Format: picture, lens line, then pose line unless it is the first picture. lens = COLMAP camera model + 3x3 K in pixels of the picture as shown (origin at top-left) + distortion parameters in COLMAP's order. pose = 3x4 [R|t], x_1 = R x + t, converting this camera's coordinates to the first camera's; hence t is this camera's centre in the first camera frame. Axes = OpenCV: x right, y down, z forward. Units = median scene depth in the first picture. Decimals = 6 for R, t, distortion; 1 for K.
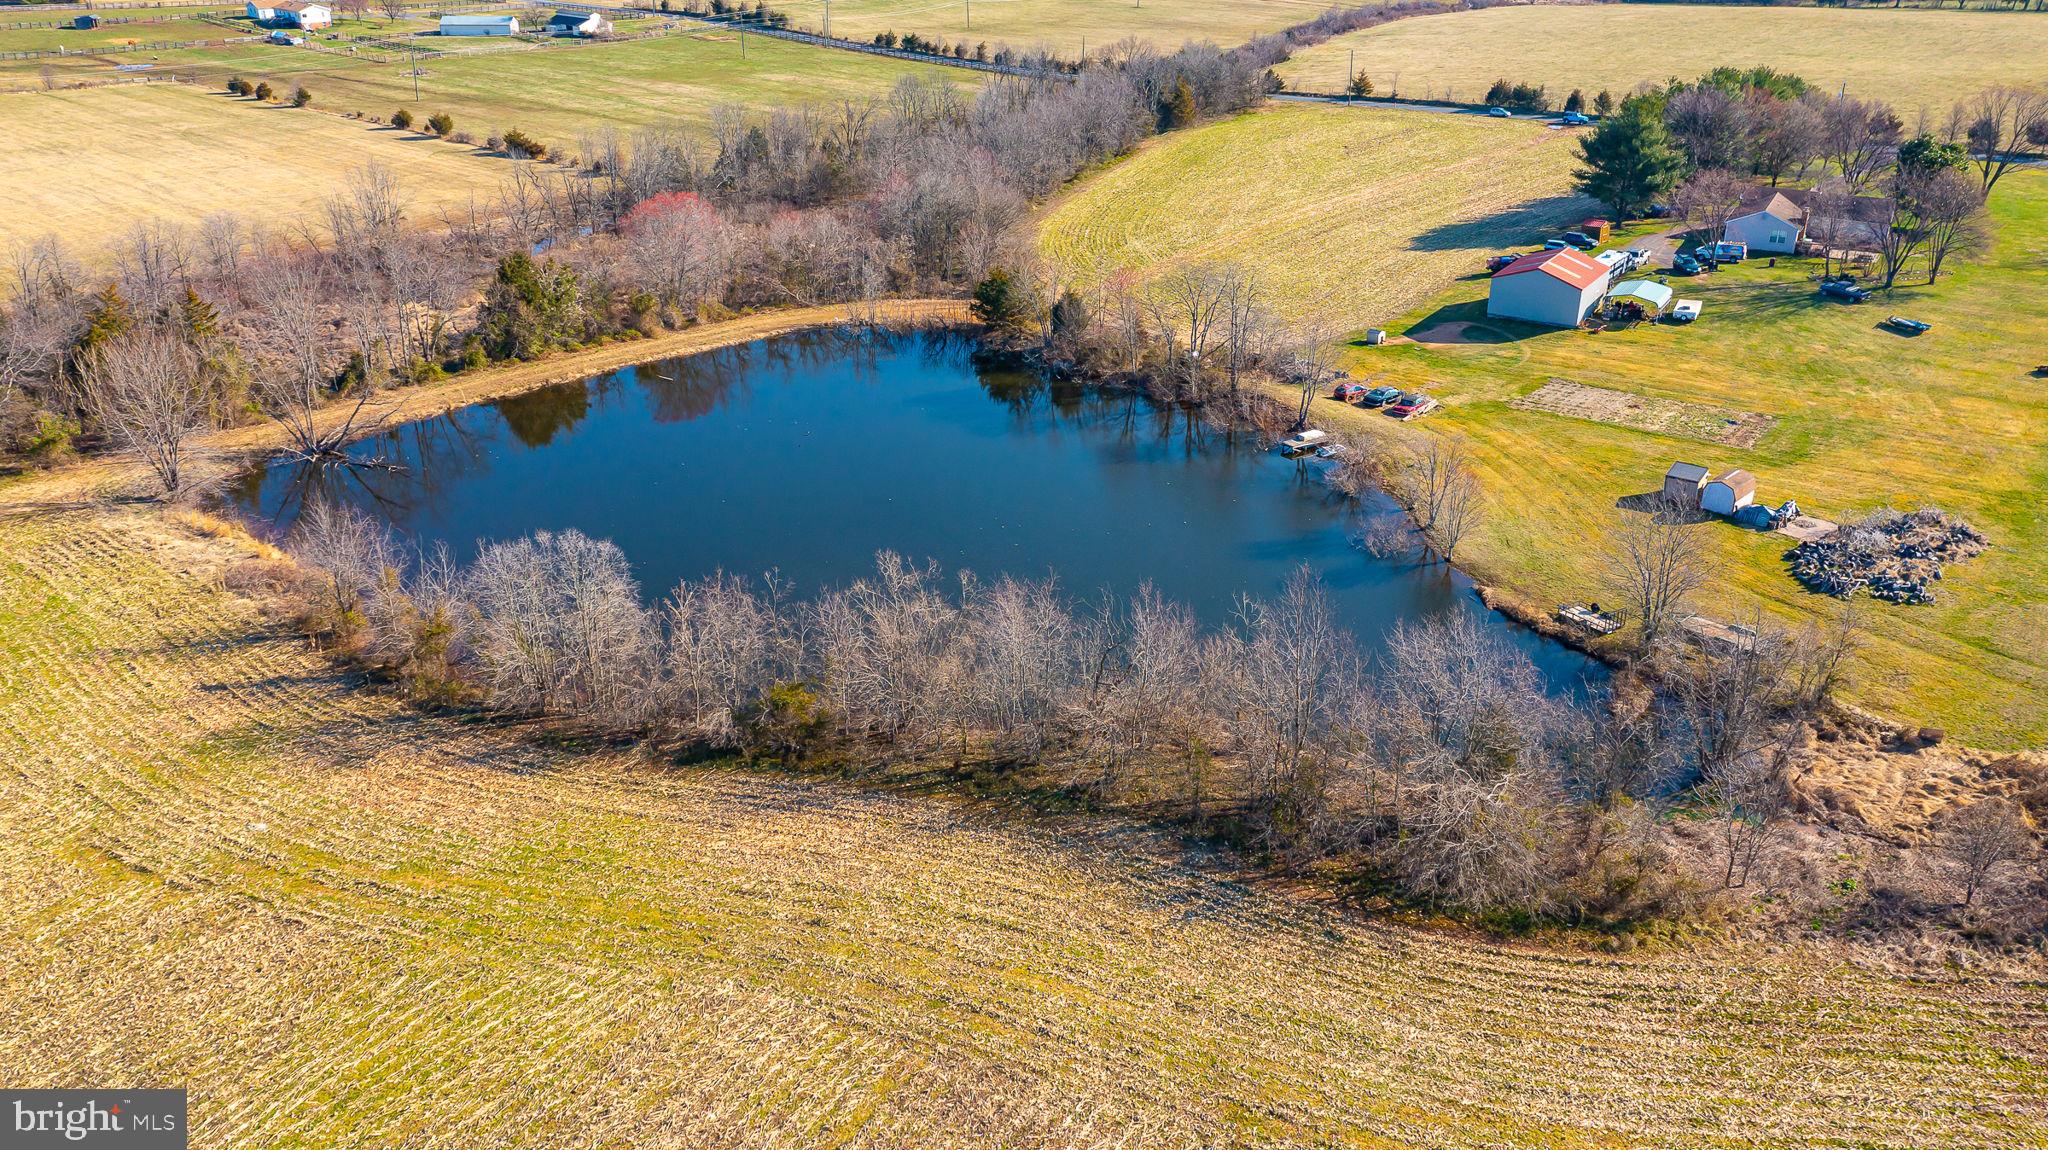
lens RADIAL K [[1616.6, 0, 1025.5], [0, 1616.6, 578.9], [0, 0, 1]] dist [-0.012350, 0.011436]
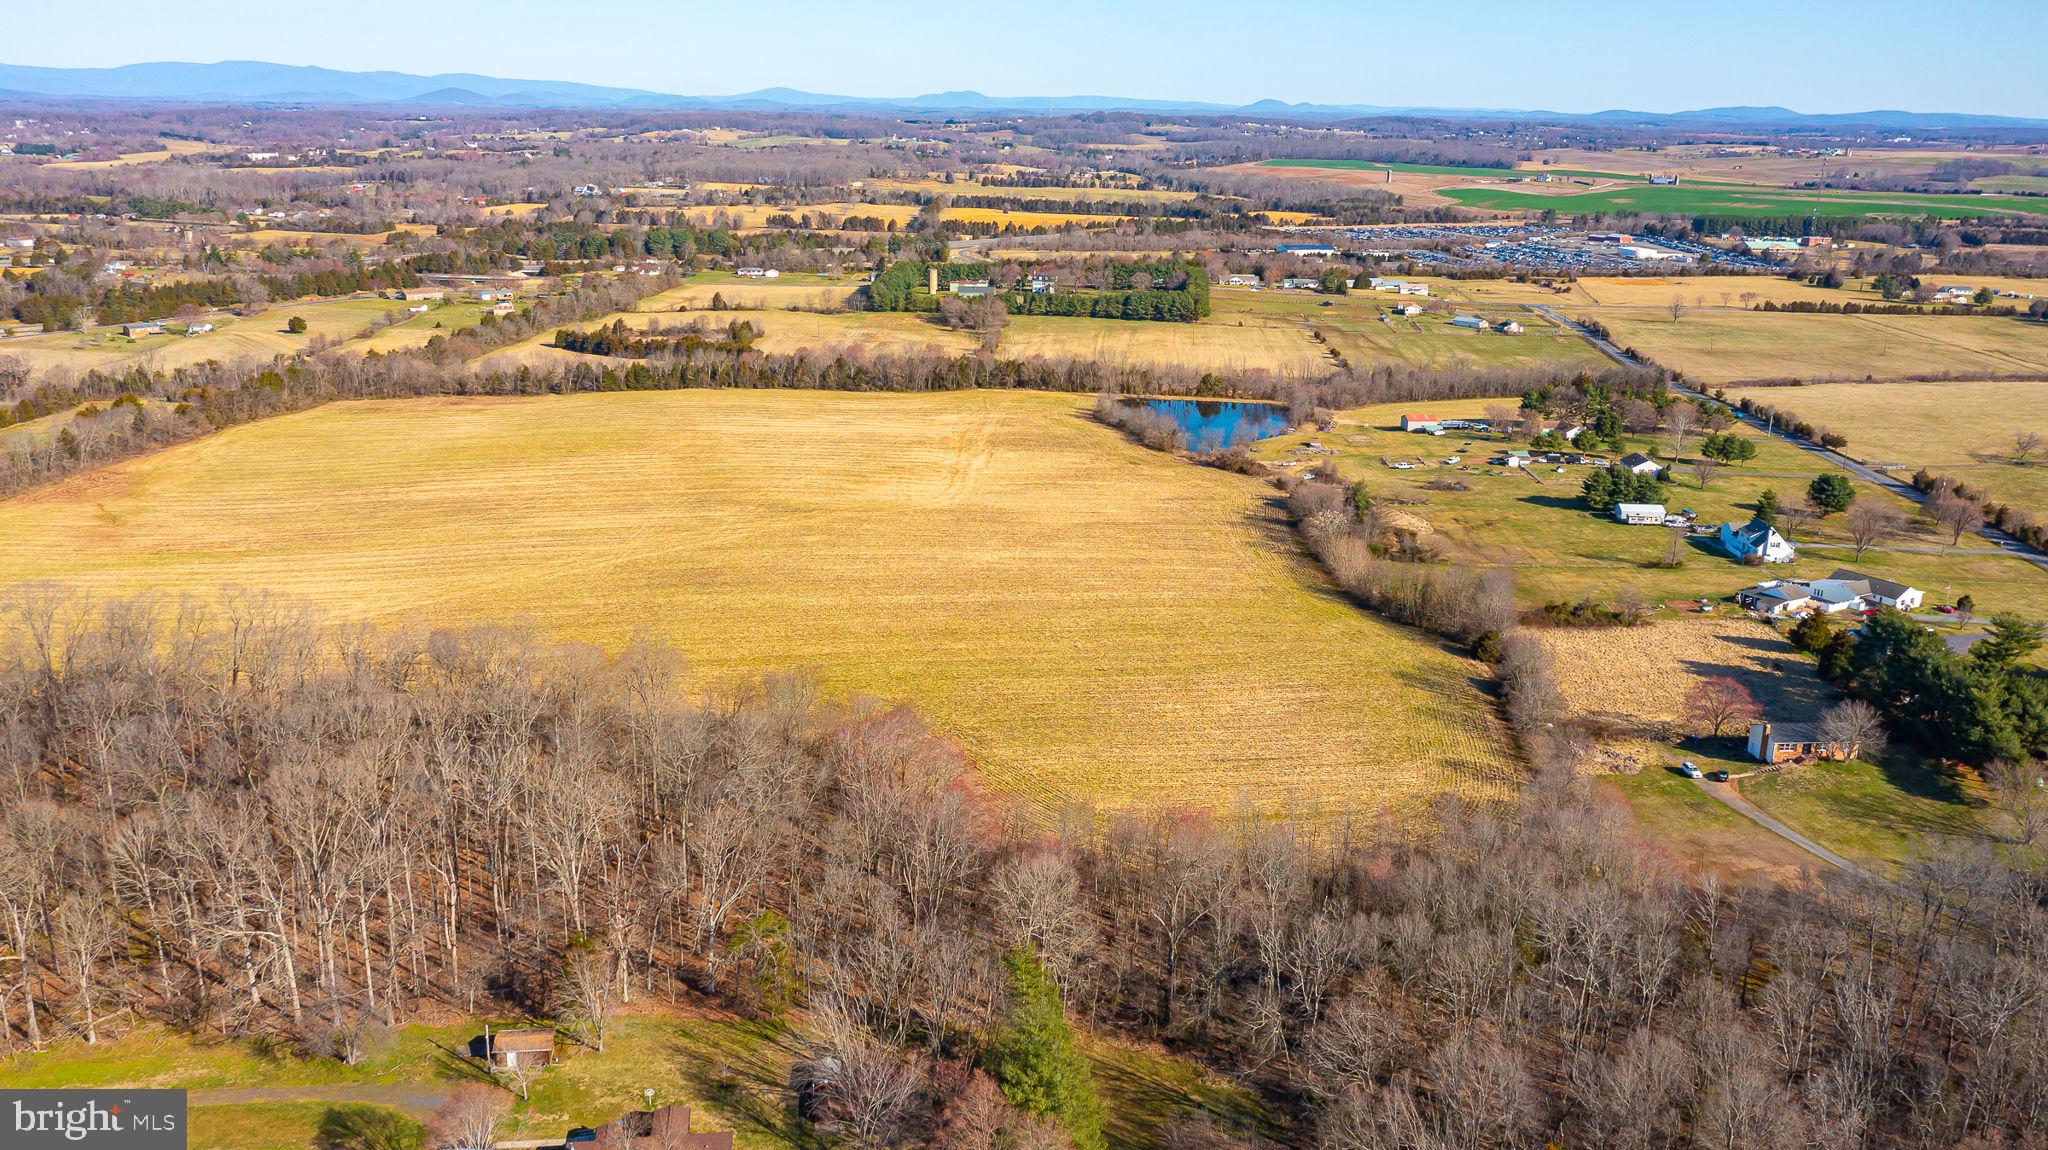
lens RADIAL K [[1616.6, 0, 1022.9], [0, 1616.6, 563.0], [0, 0, 1]] dist [-0.012350, 0.011436]
pose [[0.594821, 0.220133, -0.773130, 1.473635], [-0.341787, 0.939766, 0.004619, 0.220776], [0.727578, 0.261499, 0.634231, -1.025176]]
